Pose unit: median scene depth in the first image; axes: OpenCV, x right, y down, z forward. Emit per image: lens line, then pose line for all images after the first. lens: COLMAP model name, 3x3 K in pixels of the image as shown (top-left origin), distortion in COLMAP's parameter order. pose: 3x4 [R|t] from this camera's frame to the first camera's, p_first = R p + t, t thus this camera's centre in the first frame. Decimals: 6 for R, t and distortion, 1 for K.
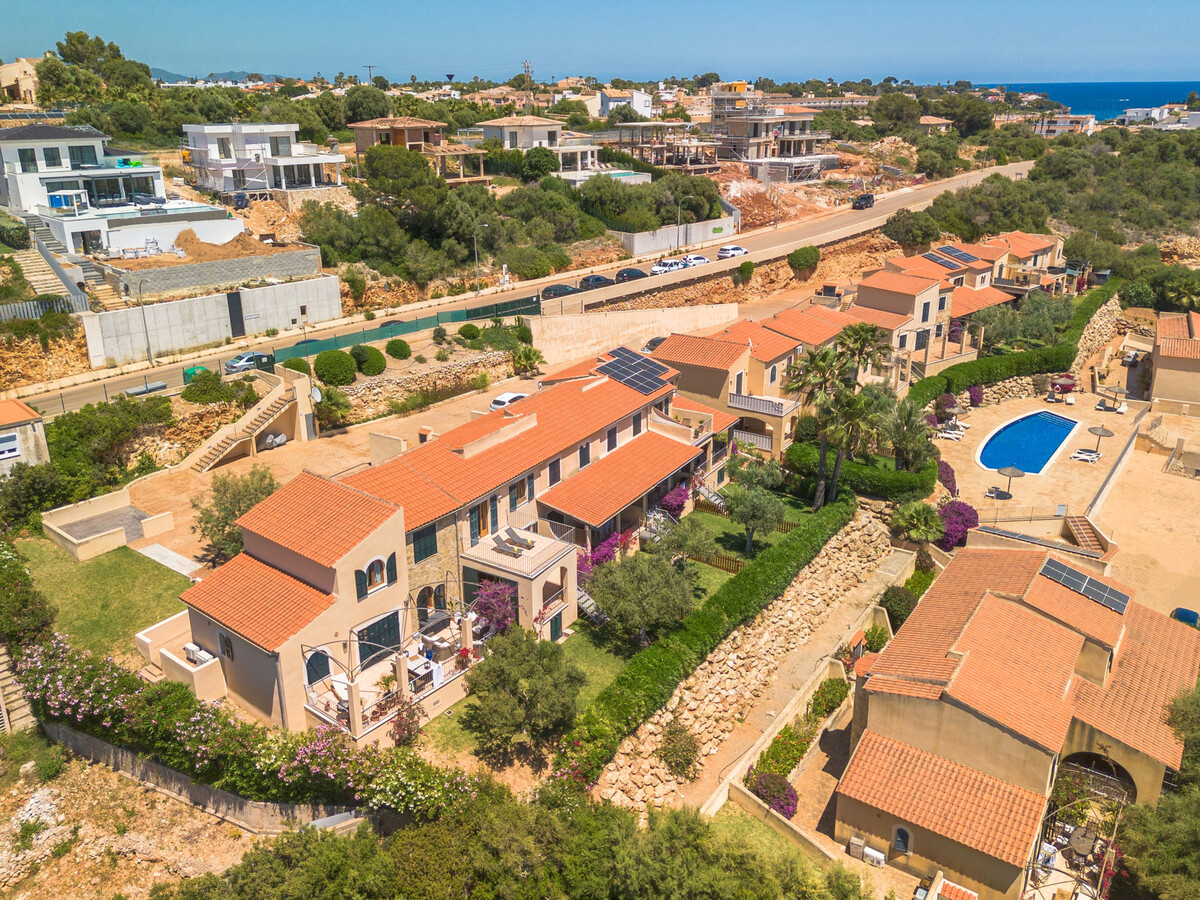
lens RADIAL K [[919.4, 0, 600.0], [0, 919.4, 450.0], [0, 0, 1]] dist [0.142347, -0.143102]
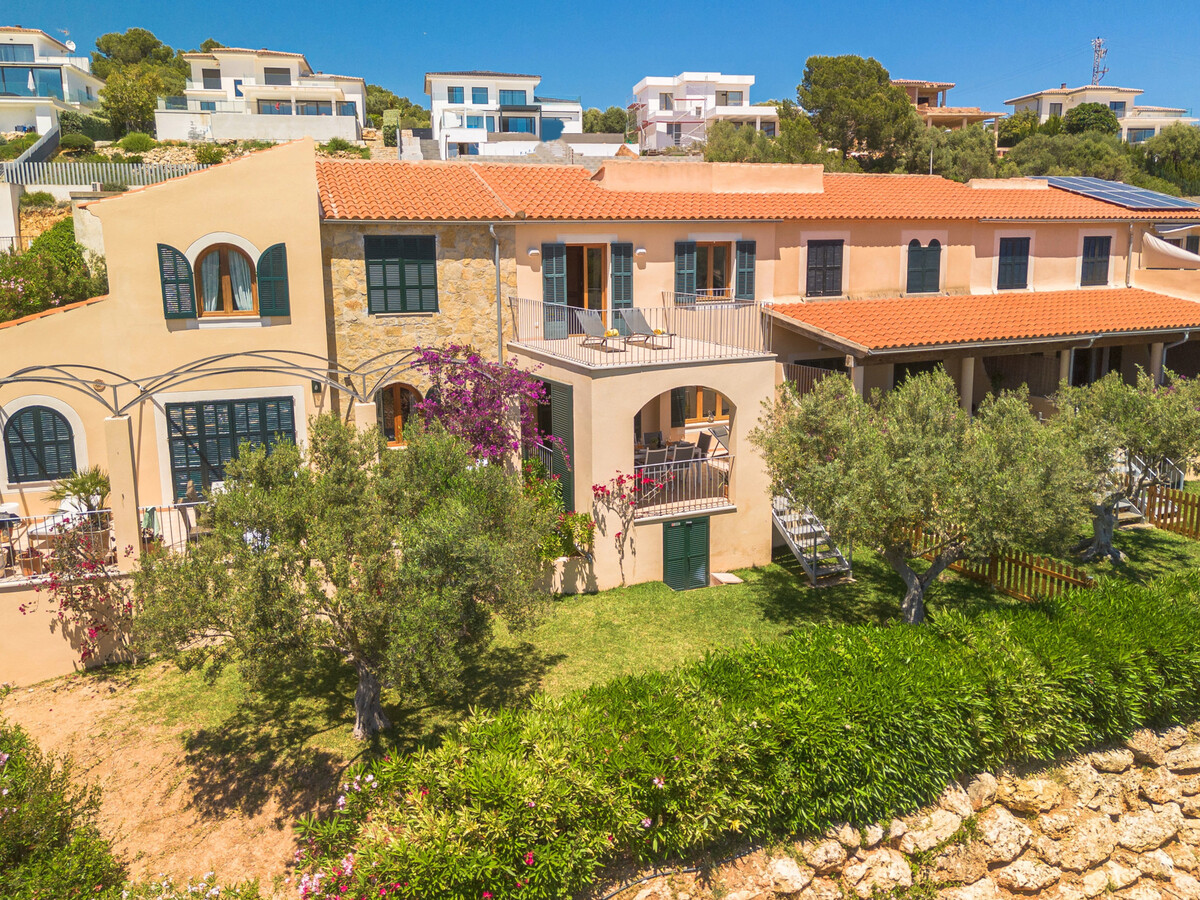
lens RADIAL K [[919.4, 0, 600.0], [0, 919.4, 450.0], [0, 0, 1]] dist [0.142347, -0.143102]
pose [[0.833489, 0.103692, -0.542719, 0.125337], [-0.180611, 0.979405, -0.090250, 0.187559], [0.522183, 0.173244, 0.835052, 0.636995]]
